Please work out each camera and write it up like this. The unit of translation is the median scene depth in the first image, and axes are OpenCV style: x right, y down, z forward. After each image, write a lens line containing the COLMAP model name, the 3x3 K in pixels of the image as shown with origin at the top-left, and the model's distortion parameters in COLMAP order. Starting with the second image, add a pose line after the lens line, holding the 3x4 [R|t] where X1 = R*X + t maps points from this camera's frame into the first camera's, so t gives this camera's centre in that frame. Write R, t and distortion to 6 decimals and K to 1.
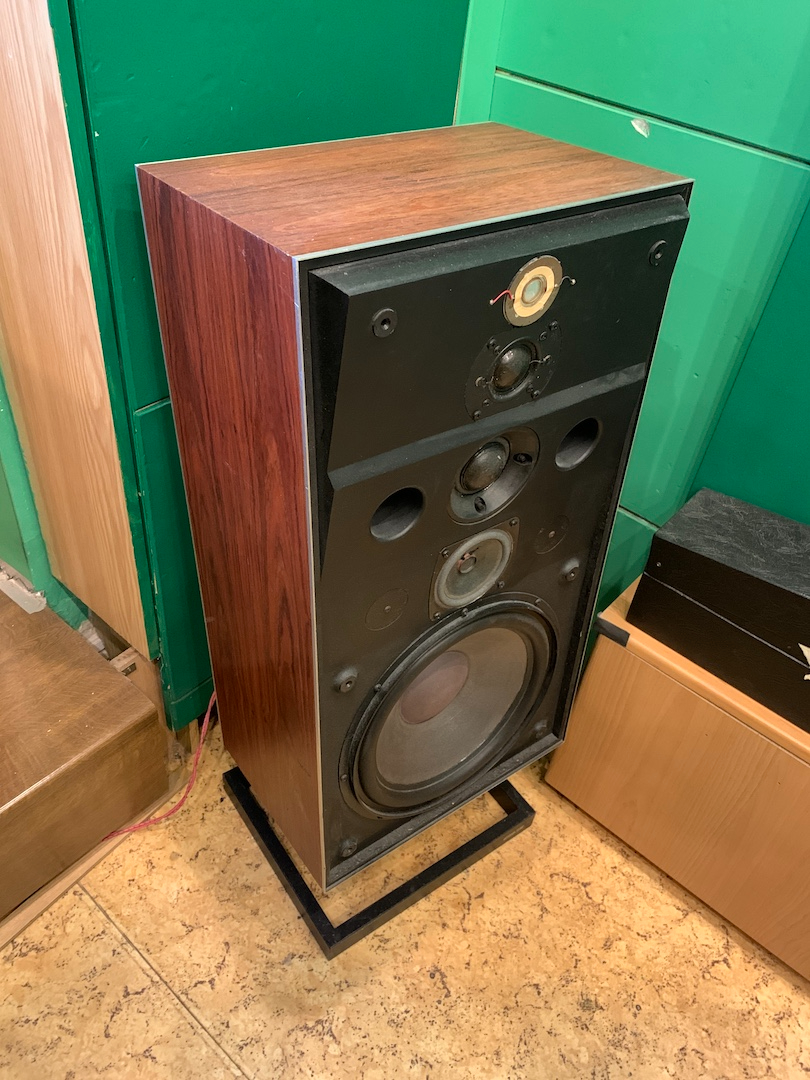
lens RADIAL K [[842.5, 0, 402.4], [0, 842.5, 544.5], [0, 0, 1]] dist [-0.001176, 0.003713]
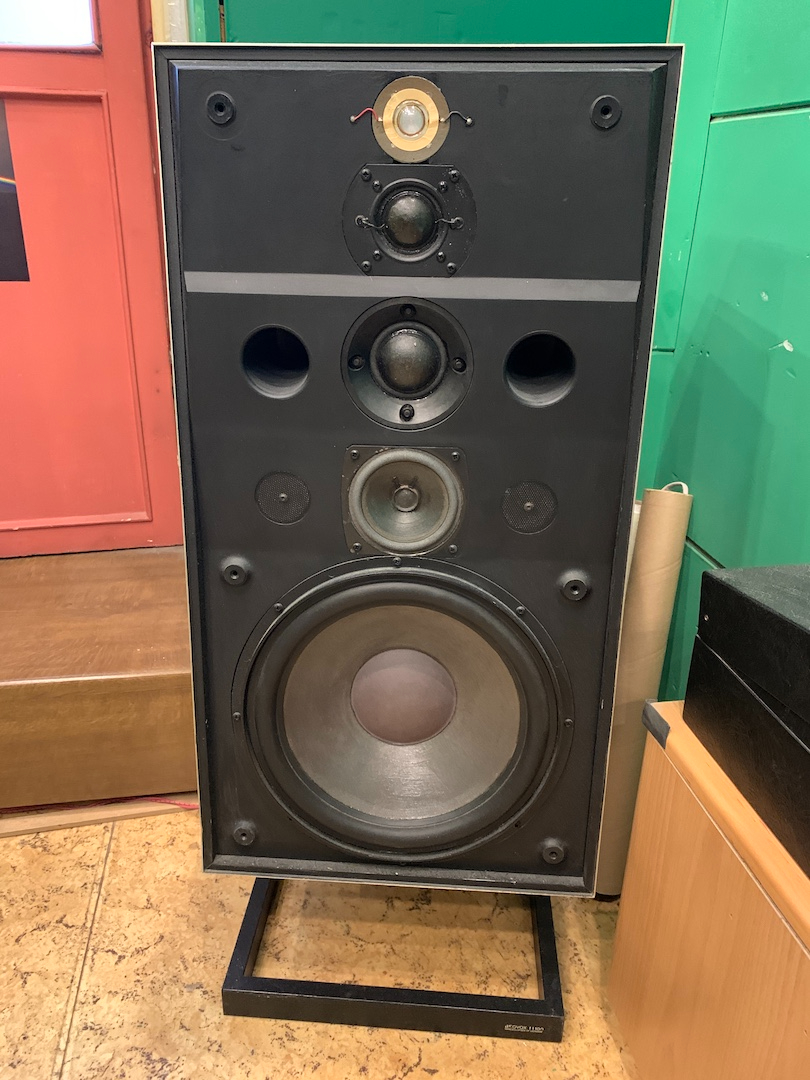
lens RADIAL K [[842.5, 0, 389.2], [0, 842.5, 527.0], [0, 0, 1]] dist [-0.001176, 0.003713]
pose [[0.763903, 0.173323, -0.621620, 0.472152], [-0.388532, 0.892635, -0.228574, 0.197140], [0.515262, 0.416128, 0.749228, 0.271567]]
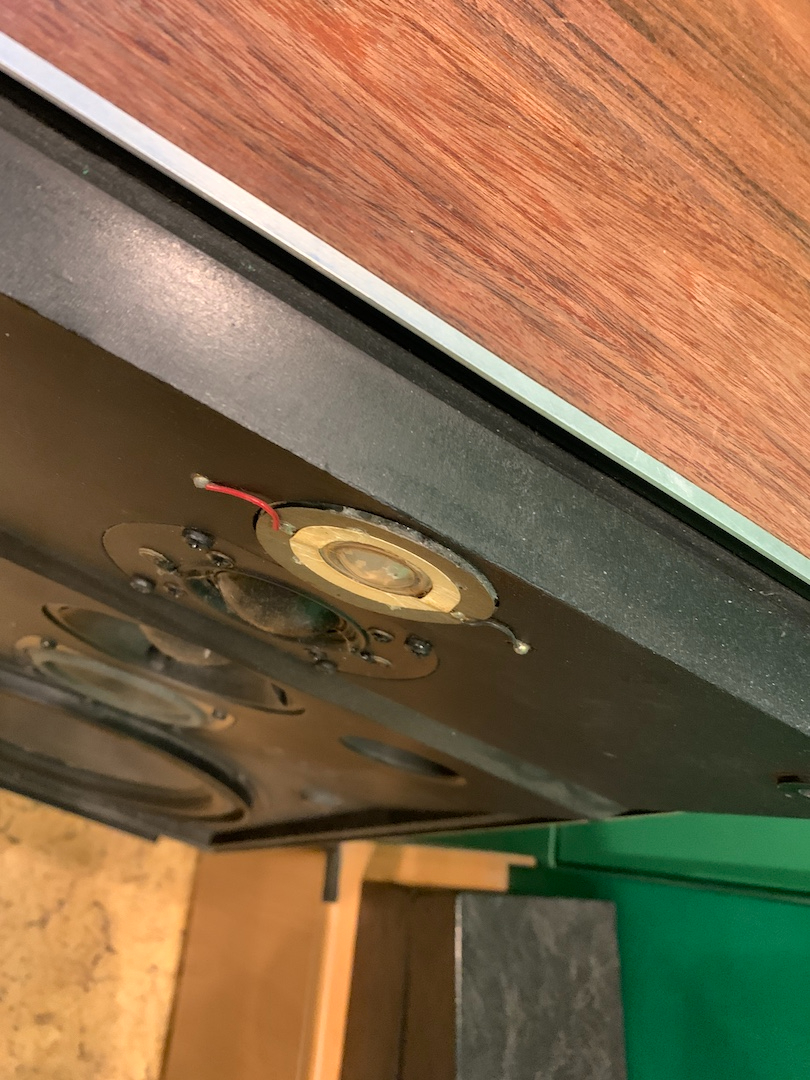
lens RADIAL K [[842.5, 0, 407.6], [0, 842.5, 538.8], [0, 0, 1]] dist [-0.001176, 0.003713]
pose [[0.531872, 0.845238, -0.051824, 0.097249], [-0.809562, 0.525469, 0.261710, -0.224446], [0.248439, -0.097241, 0.963754, 0.414390]]
